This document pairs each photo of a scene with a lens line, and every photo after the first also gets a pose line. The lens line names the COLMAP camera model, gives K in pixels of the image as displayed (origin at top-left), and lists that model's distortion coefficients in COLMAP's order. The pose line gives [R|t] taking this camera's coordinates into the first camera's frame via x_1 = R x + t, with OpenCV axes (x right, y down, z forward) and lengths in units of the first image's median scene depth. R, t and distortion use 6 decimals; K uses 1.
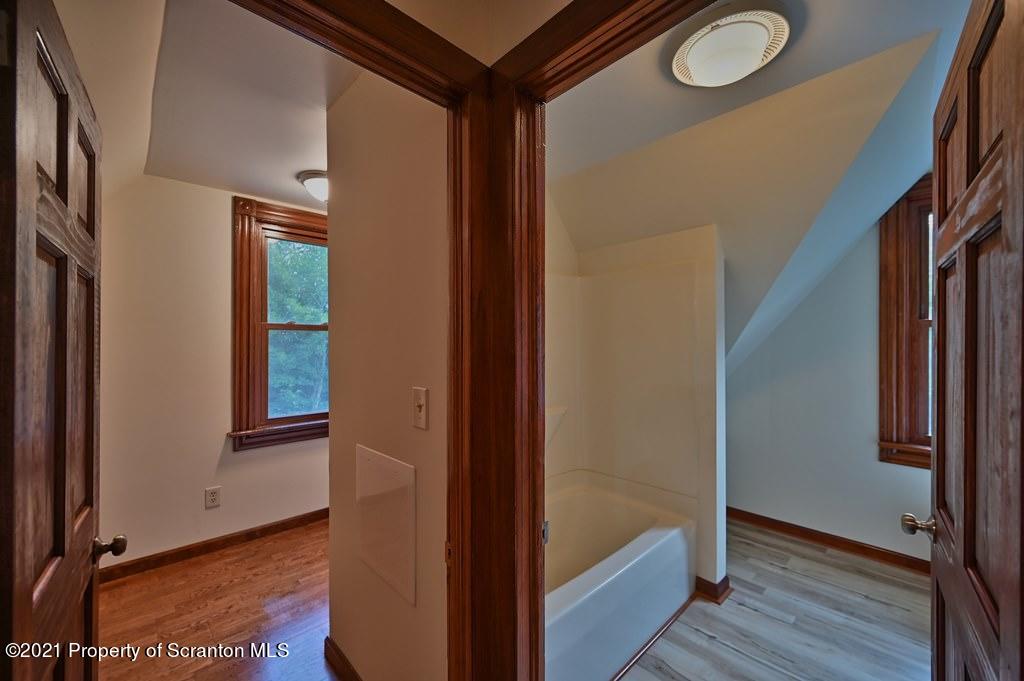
lens RADIAL K [[402.6, 0, 518.1], [0, 402.6, 345.3], [0, 0, 1]] dist [-0.000408, 0.000209]
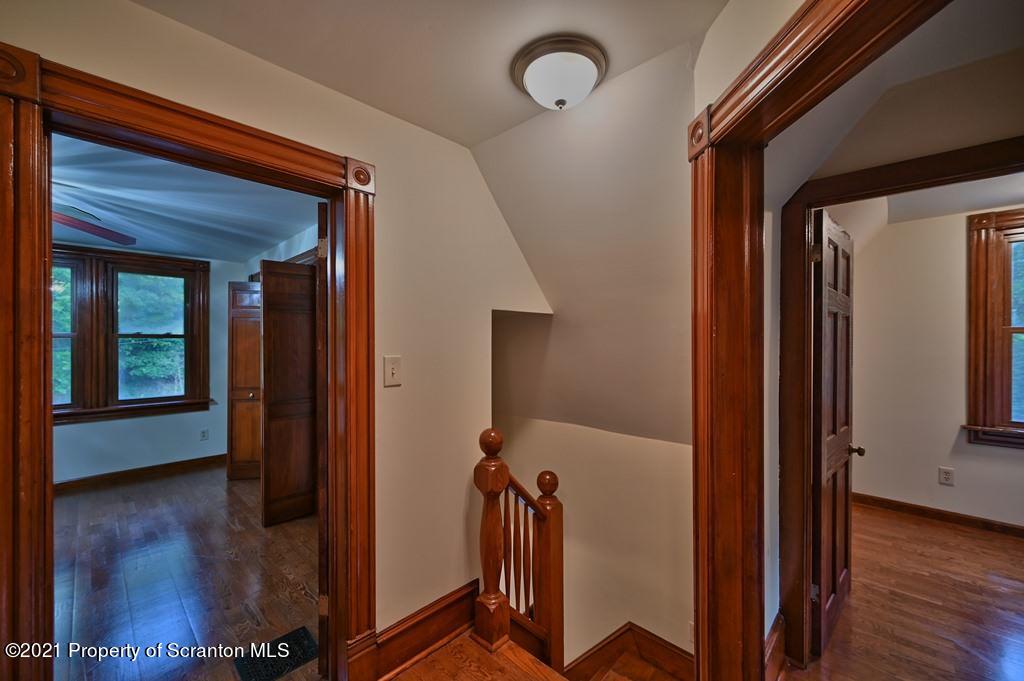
lens RADIAL K [[402.6, 0, 509.9], [0, 402.6, 340.9], [0, 0, 1]] dist [-0.000408, 0.000209]
pose [[0.033228, -0.004878, -0.999436, 0.400214], [-0.004740, 0.999976, -0.005039, -0.010010], [0.999437, 0.004905, 0.033204, -0.340264]]
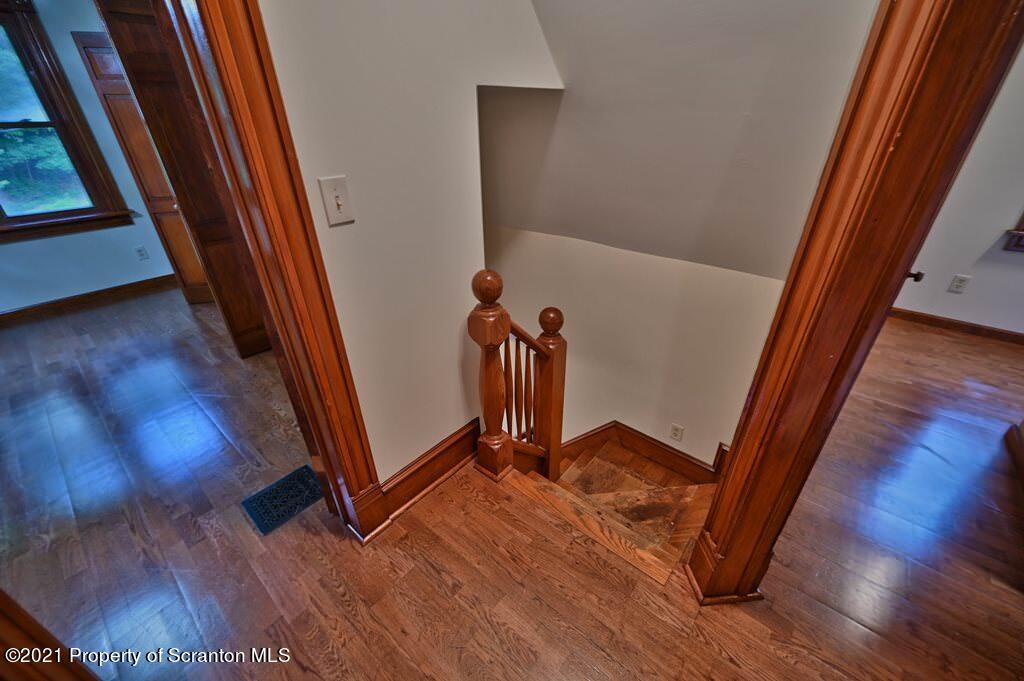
lens RADIAL K [[402.6, 0, 510.4], [0, 402.6, 343.3], [0, 0, 1]] dist [-0.000408, 0.000209]
pose [[0.095291, 0.486976, -0.868202, 0.192911], [0.008440, 0.871744, 0.489889, -0.043390], [0.995414, -0.054010, 0.078959, -0.367399]]
